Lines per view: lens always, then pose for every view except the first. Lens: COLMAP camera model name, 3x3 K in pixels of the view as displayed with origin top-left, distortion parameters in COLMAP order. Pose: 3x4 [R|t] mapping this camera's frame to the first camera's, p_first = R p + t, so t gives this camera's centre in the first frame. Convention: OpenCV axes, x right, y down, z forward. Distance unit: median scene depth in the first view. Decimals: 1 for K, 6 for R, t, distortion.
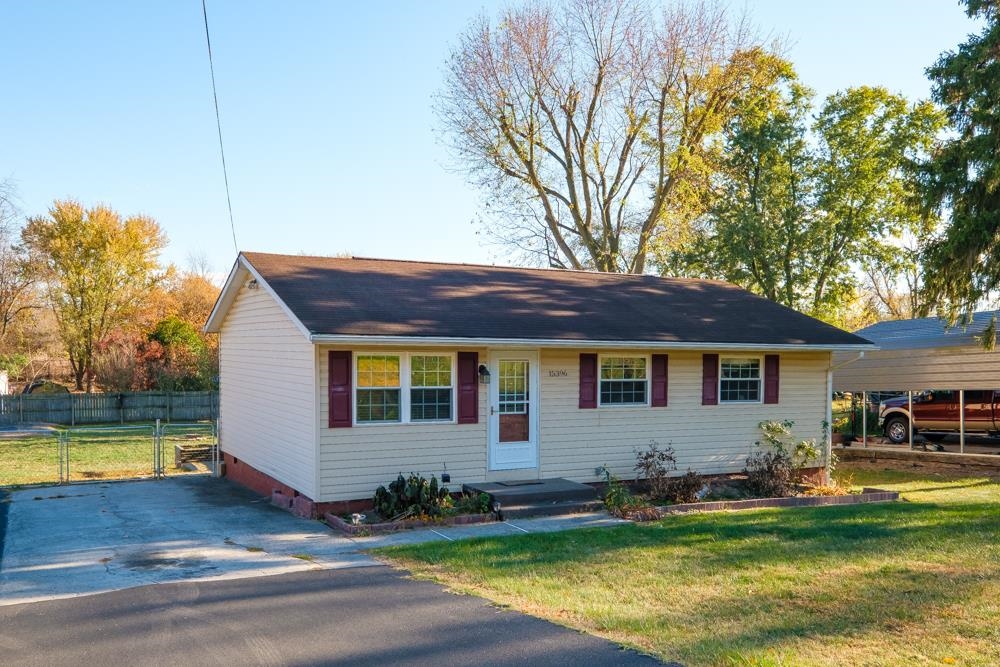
lens RADIAL K [[983.2, 0, 500.1], [0, 983.2, 337.8], [0, 0, 1]] dist [-0.017636, 0.000000]
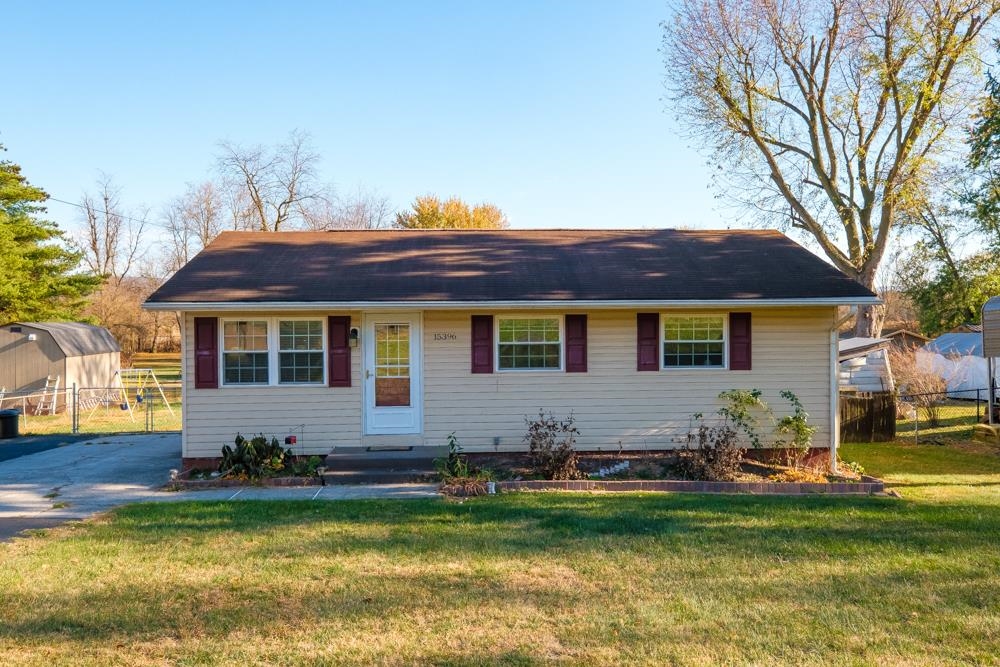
lens RADIAL K [[858.6, 0, 499.9], [0, 858.6, 330.2], [0, 0, 1]] dist [0.000243, 0.011709]
pose [[0.889815, -0.009524, -0.456223, 0.484671], [0.023914, 0.999382, 0.025778, 0.009462], [0.455695, -0.033847, 0.889492, 0.272728]]
